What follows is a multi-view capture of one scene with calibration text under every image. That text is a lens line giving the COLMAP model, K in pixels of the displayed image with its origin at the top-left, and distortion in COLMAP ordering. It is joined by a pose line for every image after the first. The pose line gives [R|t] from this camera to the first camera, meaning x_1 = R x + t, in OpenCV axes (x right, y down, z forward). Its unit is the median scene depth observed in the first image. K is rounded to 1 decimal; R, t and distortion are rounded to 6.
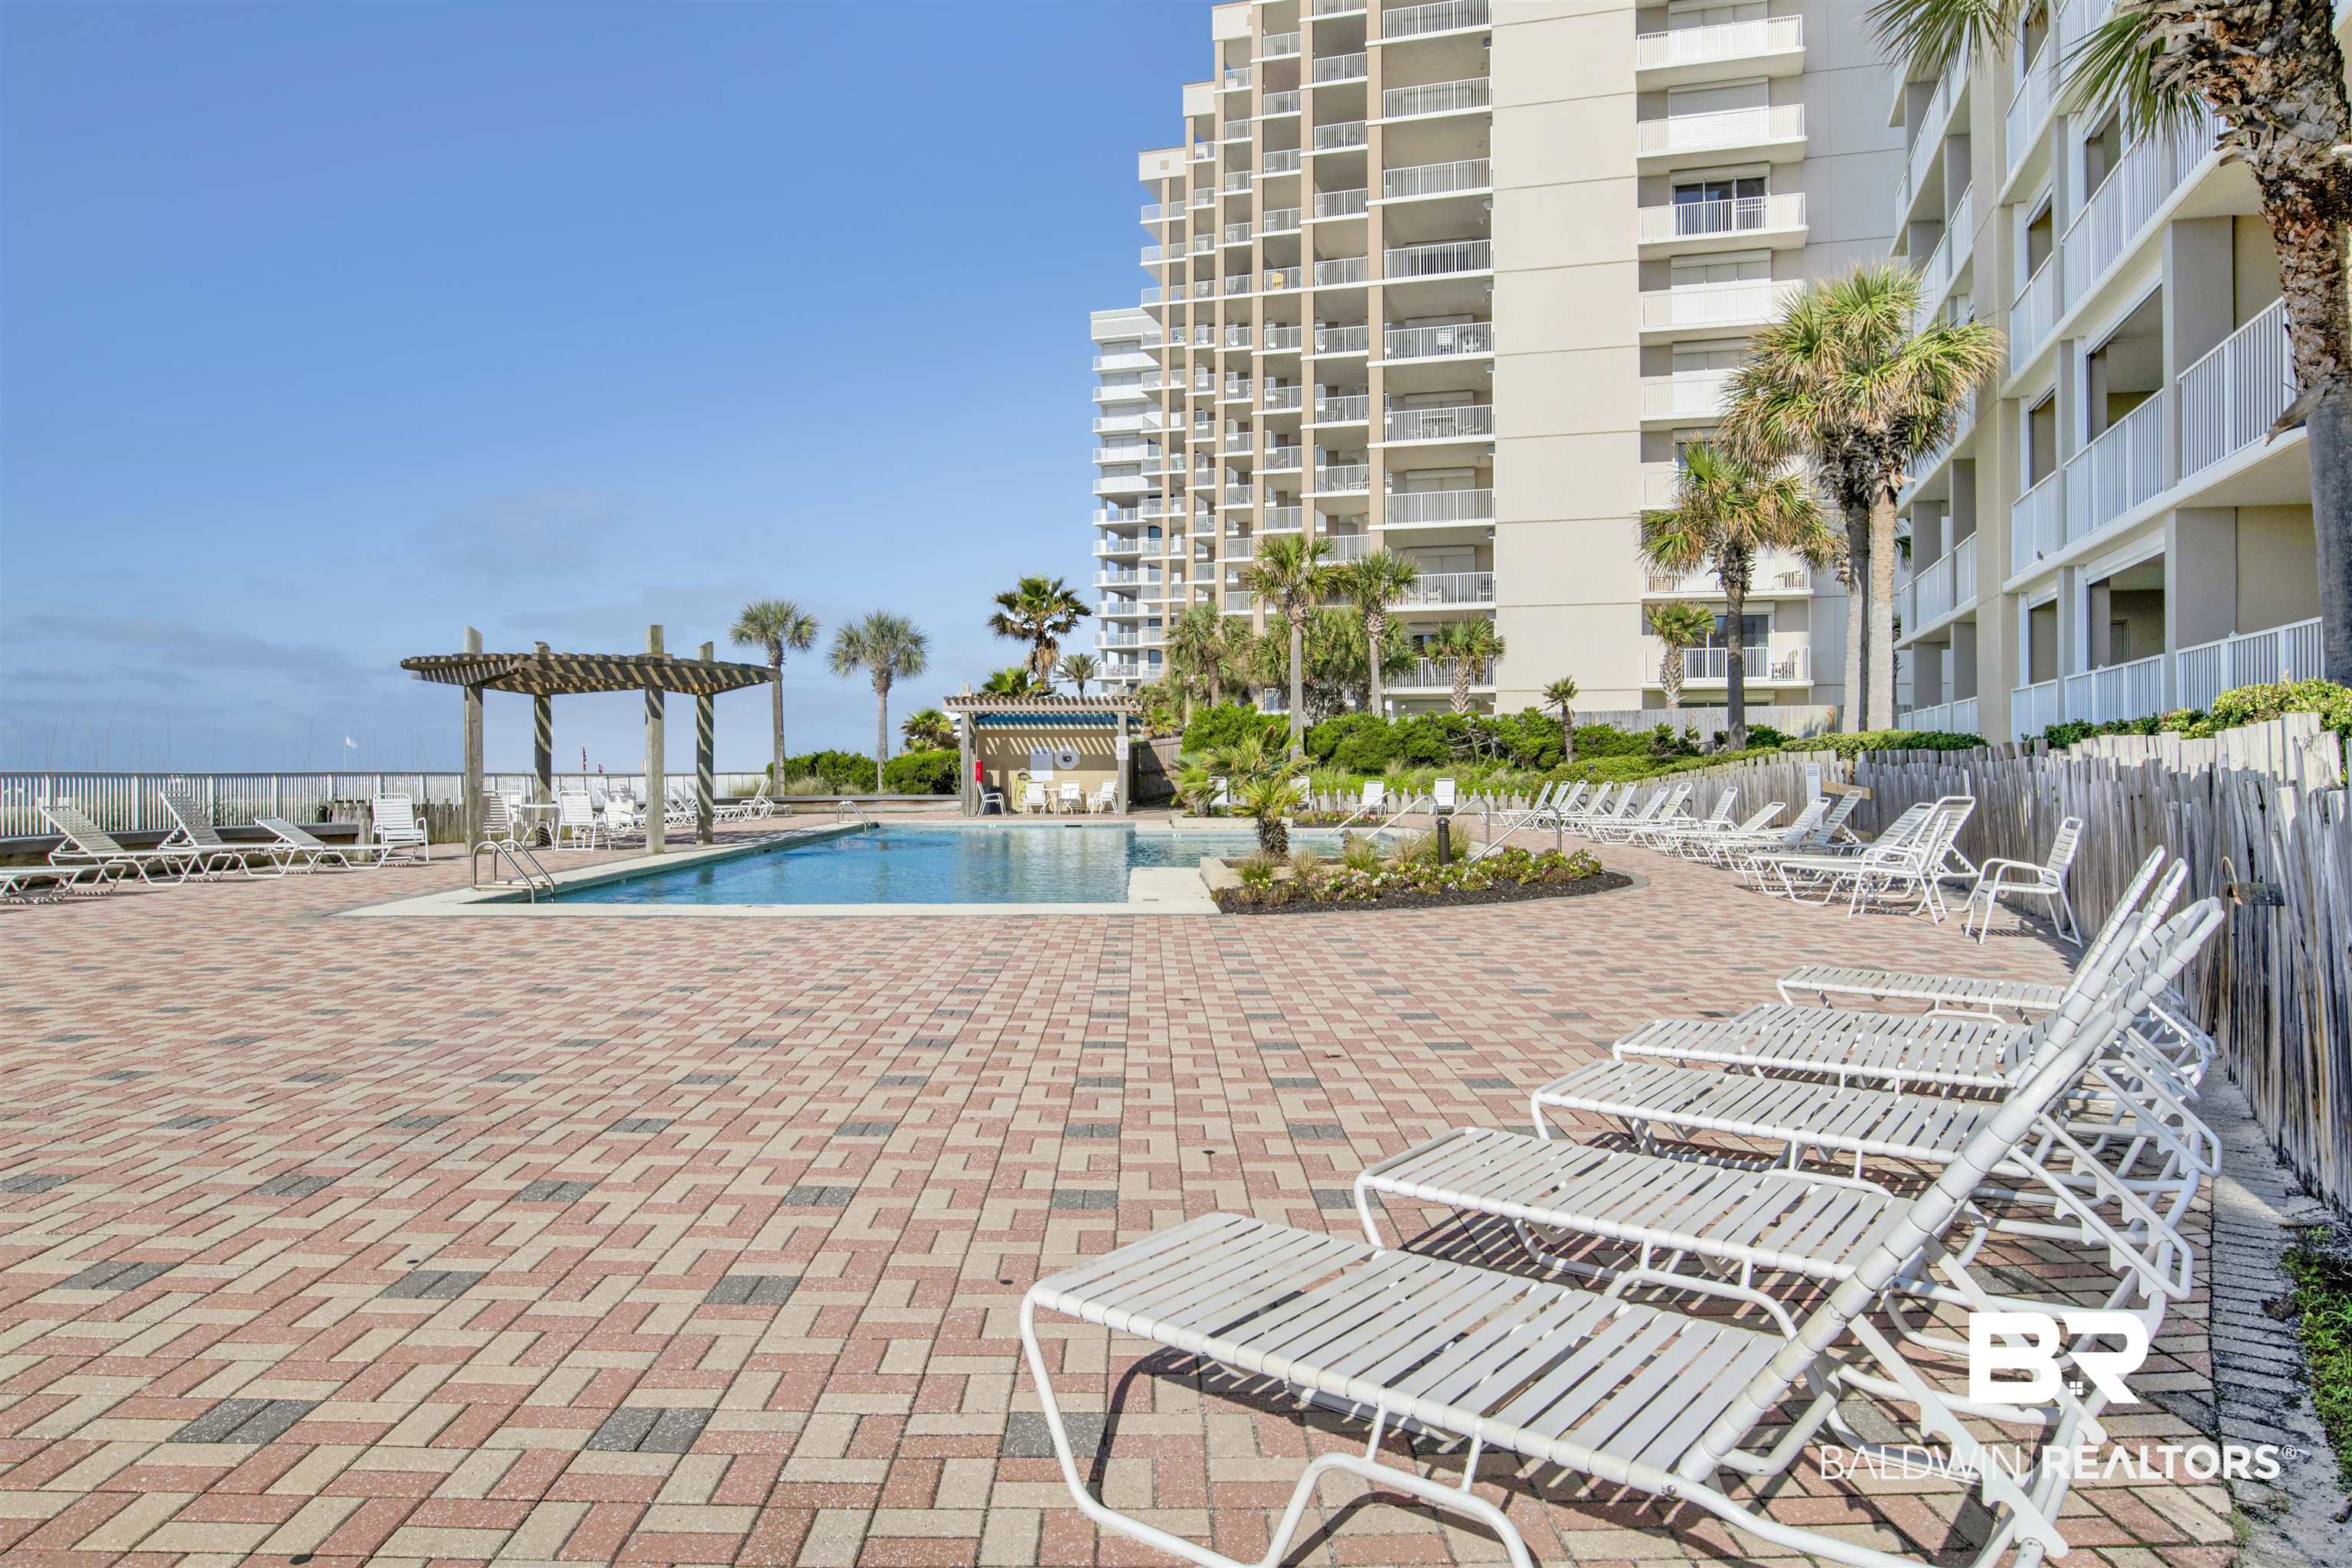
lens RADIAL K [[1503.6, 0, 1176.0], [0, 1503.6, 784.0], [0, 0, 1]] dist [-0.002282, -0.000348]
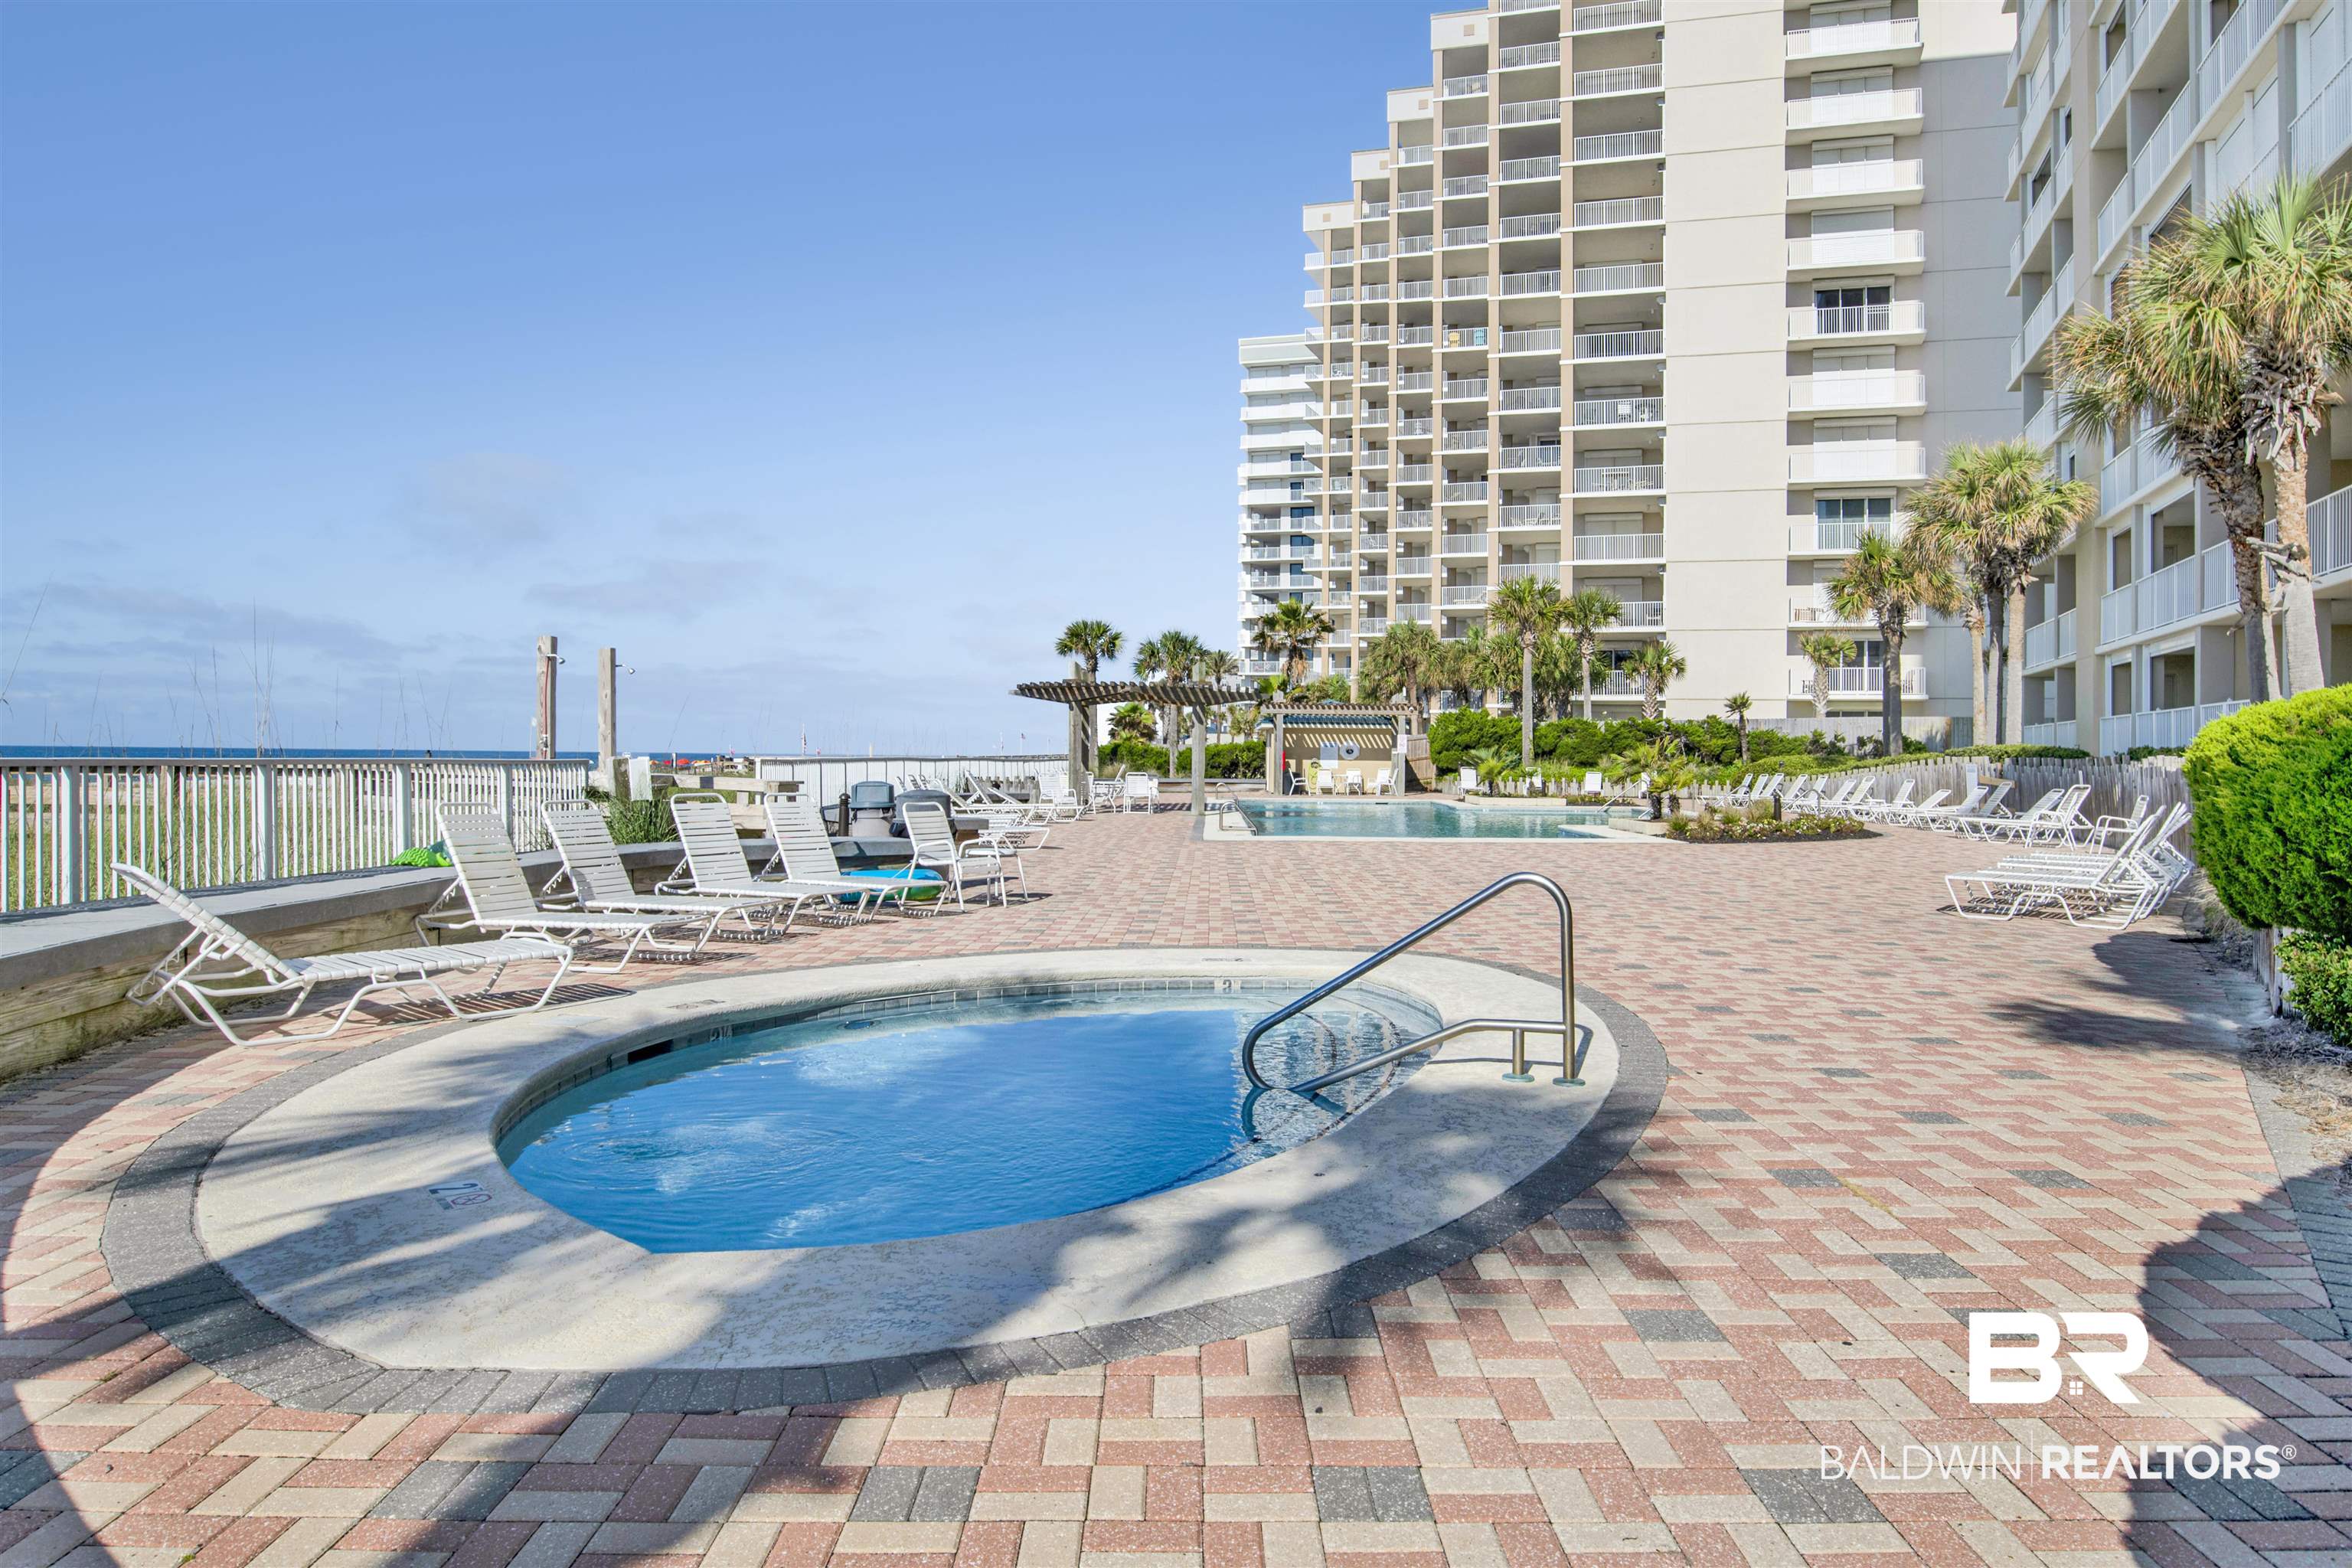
lens RADIAL K [[1584.0, 0, 1179.2], [0, 1584.0, 755.9], [0, 0, 1]] dist [-0.037338, 0.041673]
pose [[0.999902, 0.012590, -0.006177, -0.207986], [-0.012649, 0.999875, -0.009506, 0.001719], [0.006056, 0.009583, 0.999936, -0.339067]]
